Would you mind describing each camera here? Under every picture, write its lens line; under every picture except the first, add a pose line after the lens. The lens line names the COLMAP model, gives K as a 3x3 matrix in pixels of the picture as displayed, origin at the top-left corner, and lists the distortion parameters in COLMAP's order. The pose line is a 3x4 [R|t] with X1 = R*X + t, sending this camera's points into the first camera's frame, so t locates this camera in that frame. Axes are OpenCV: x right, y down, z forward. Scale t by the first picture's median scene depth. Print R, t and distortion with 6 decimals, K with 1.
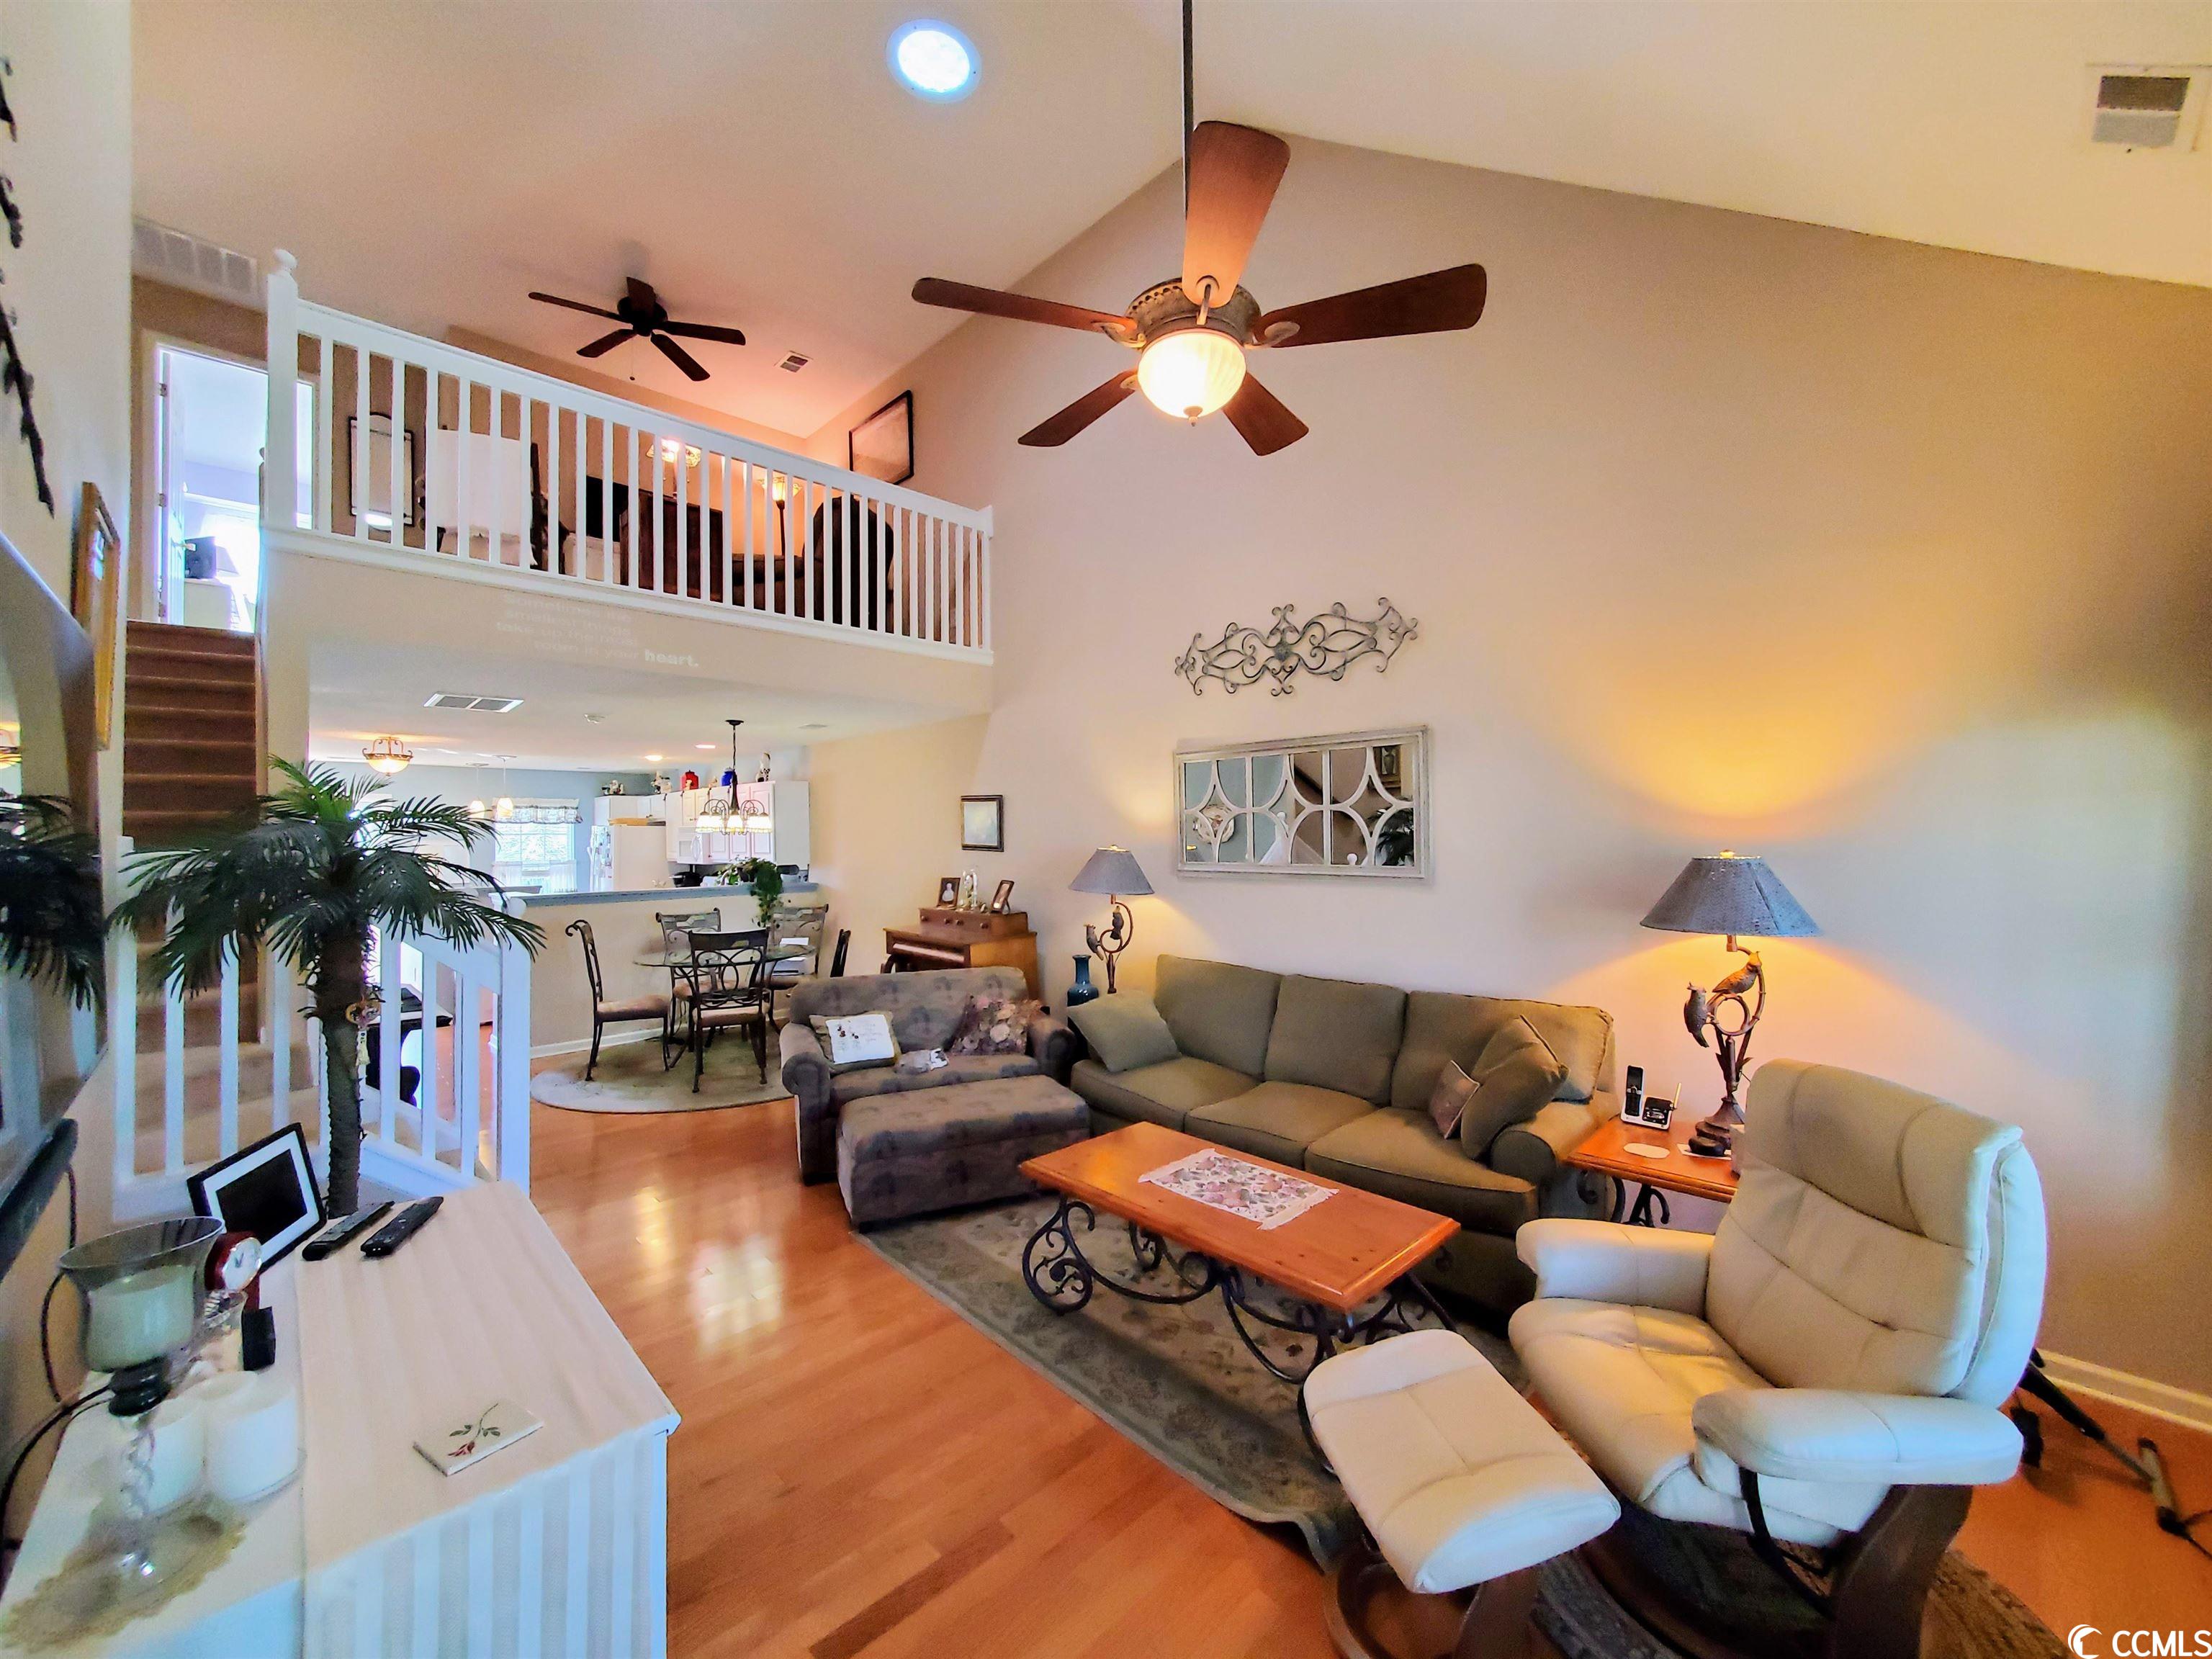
lens RADIAL K [[877.5, 0, 1122.2], [0, 877.5, 822.7], [0, 0, 1]] dist [0.005013, 0.000551]
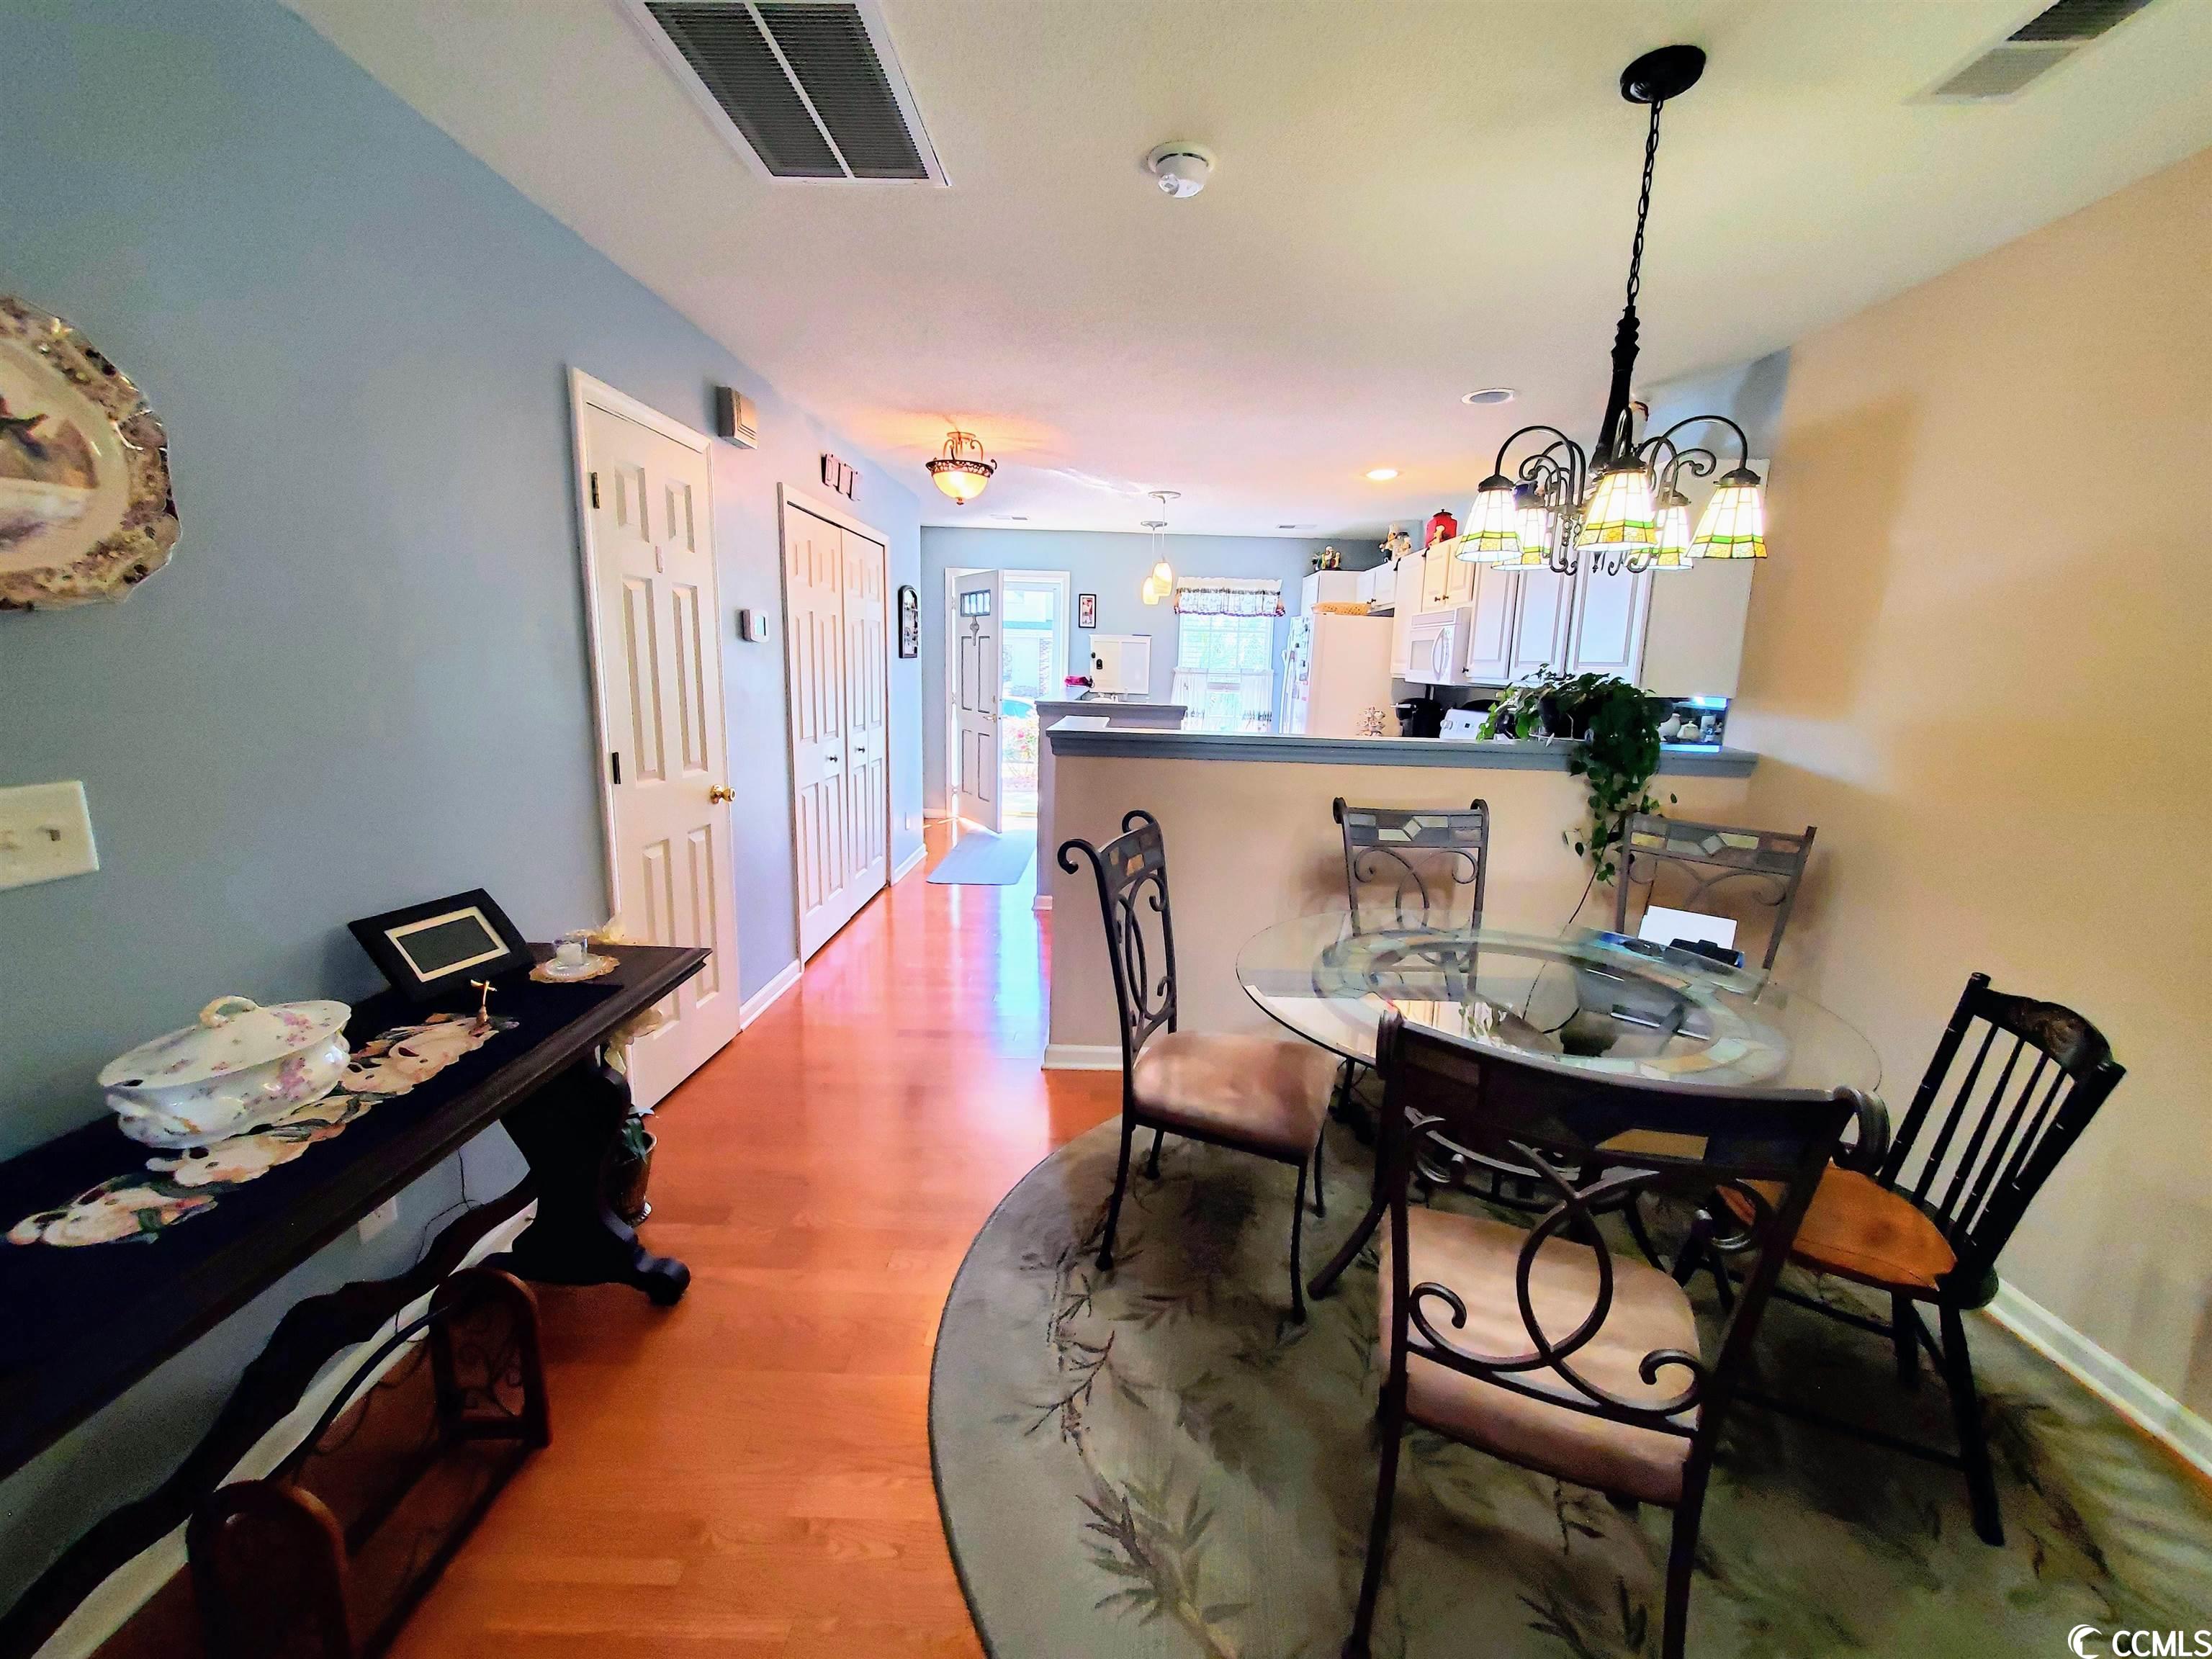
lens RADIAL K [[877.5, 0, 1123.9], [0, 877.5, 820.8], [0, 0, 1]] dist [0.005013, 0.000551]
pose [[0.704722, 0.161357, -0.690892, -0.380693], [-0.026888, 0.979169, 0.201257, 0.041479], [0.708974, -0.123253, 0.694380, 0.777850]]
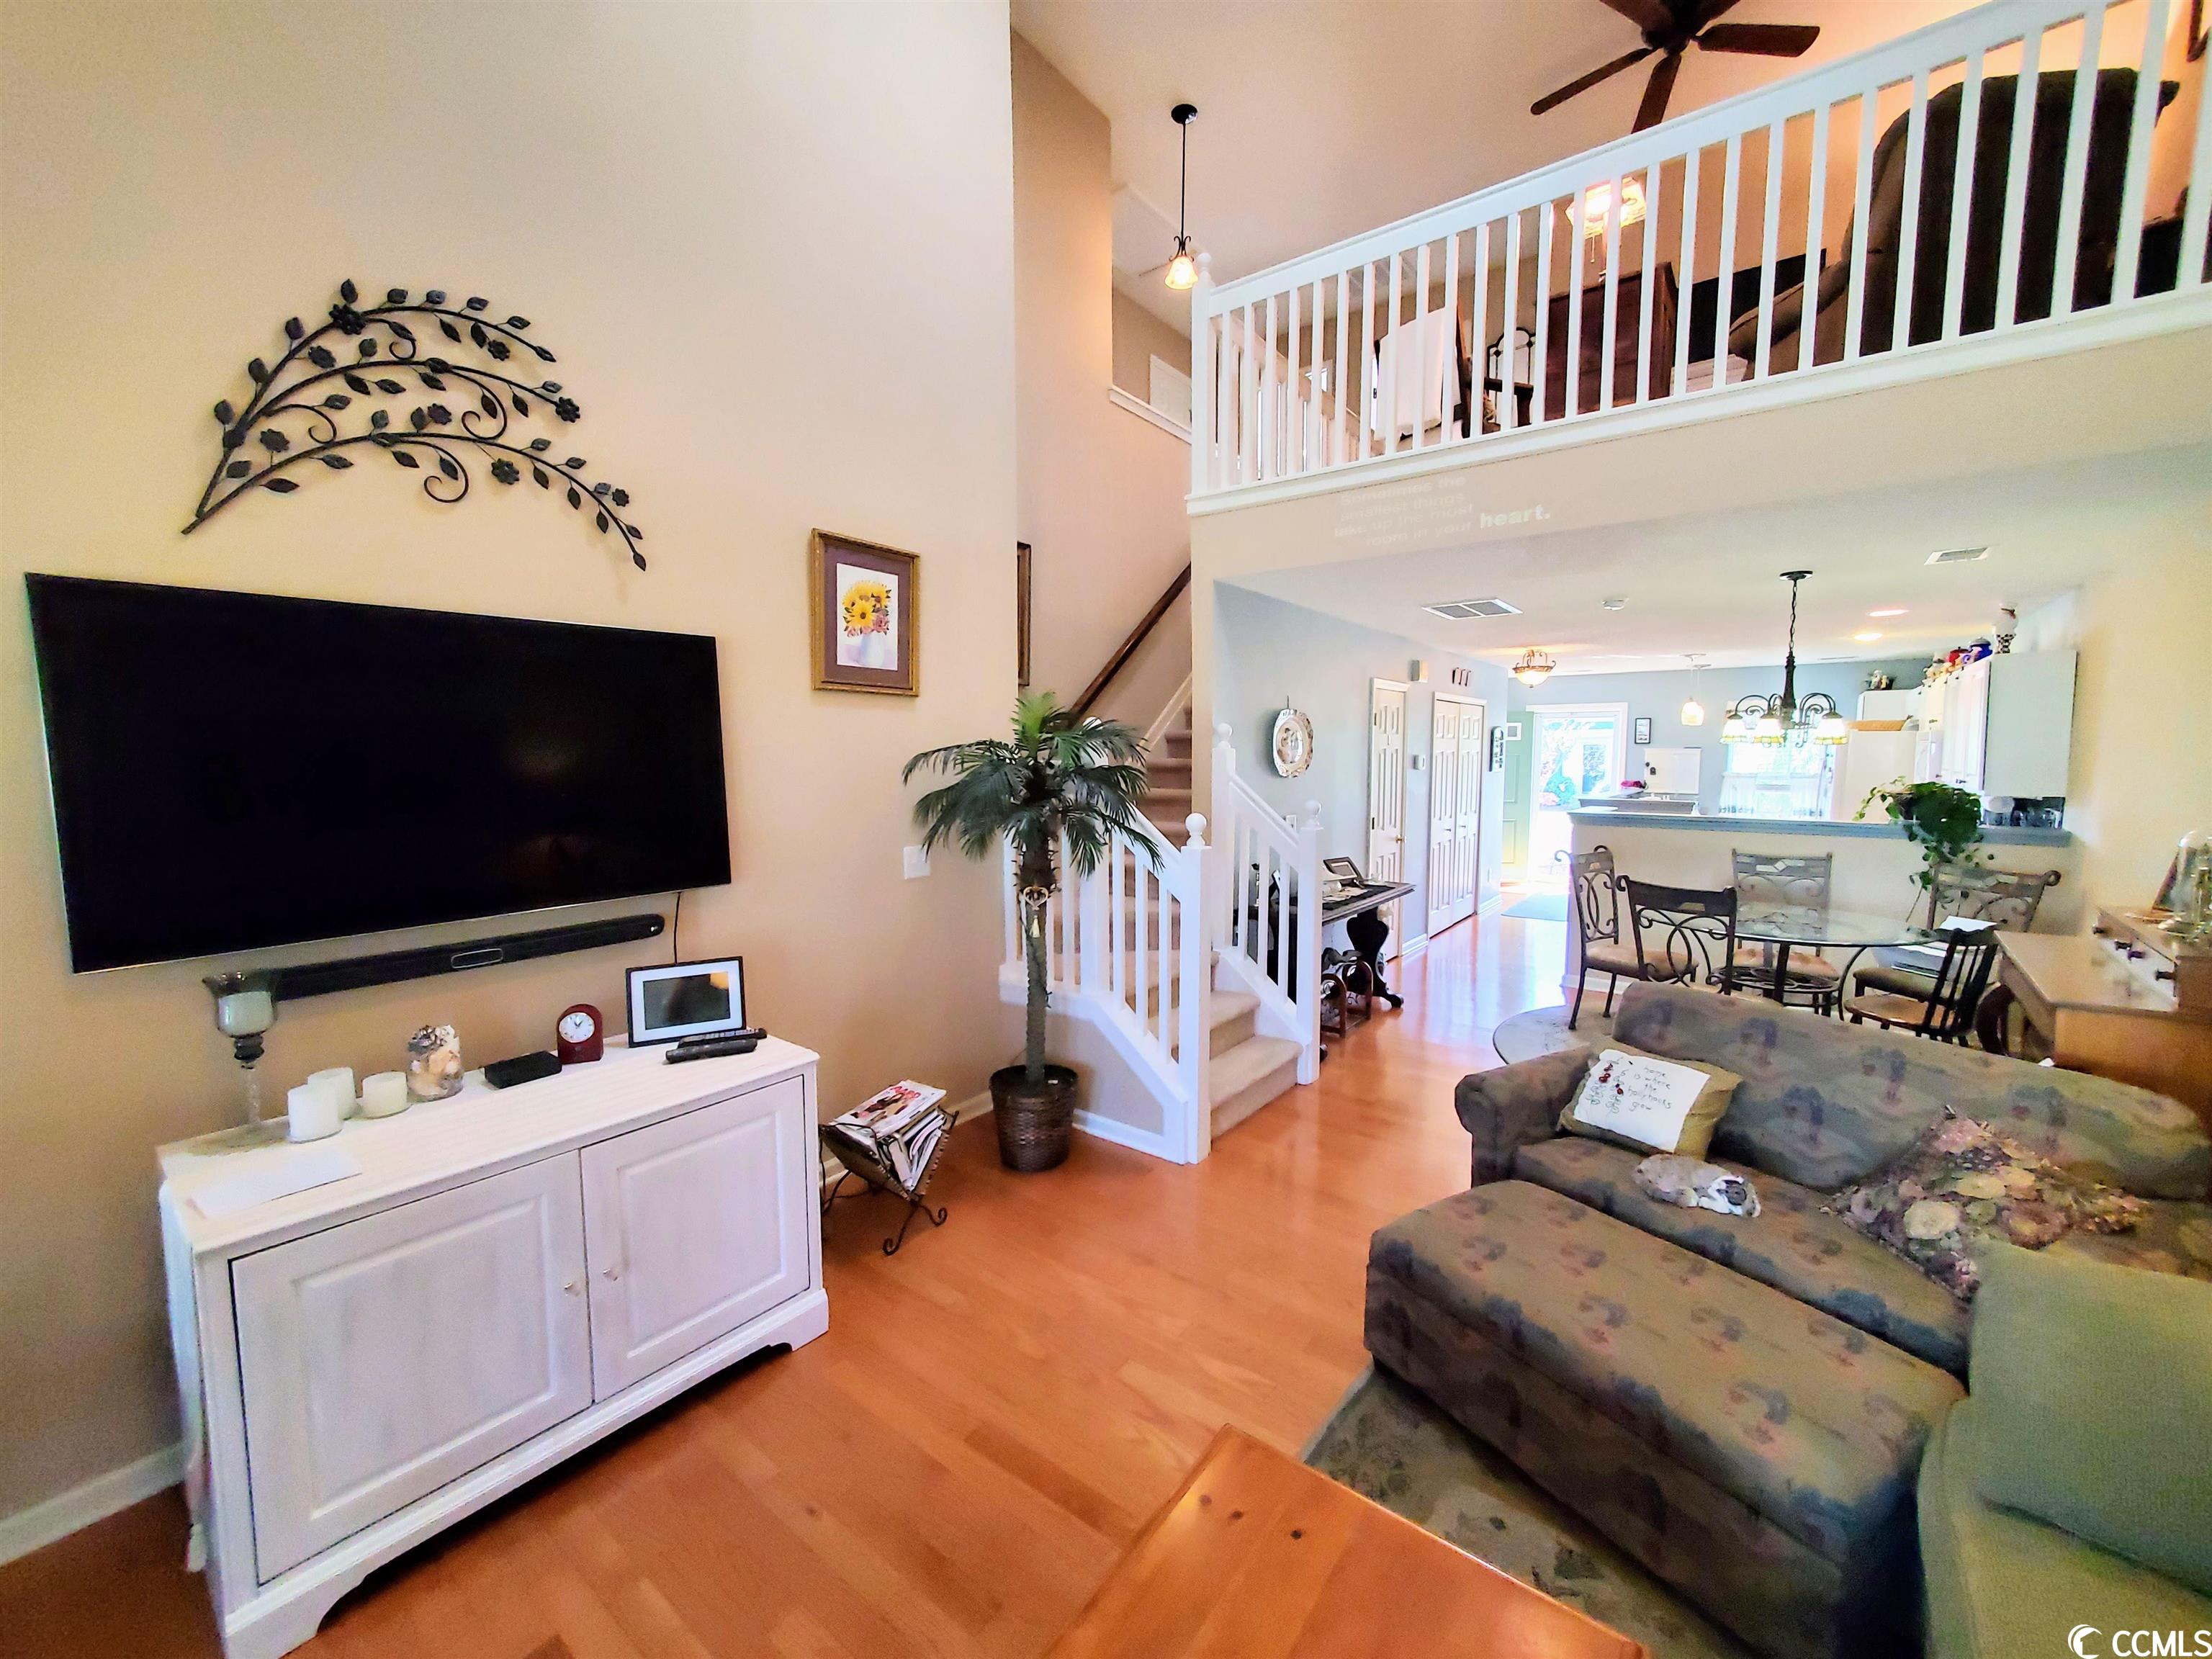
lens RADIAL K [[877.5, 0, 1114.0], [0, 877.5, 823.2], [0, 0, 1]] dist [0.005013, 0.000551]
pose [[0.139762, 0.093476, -0.985763, 0.169204], [0.015583, 0.995203, 0.096581, -0.001314], [0.990062, -0.028860, 0.137635, 0.437247]]
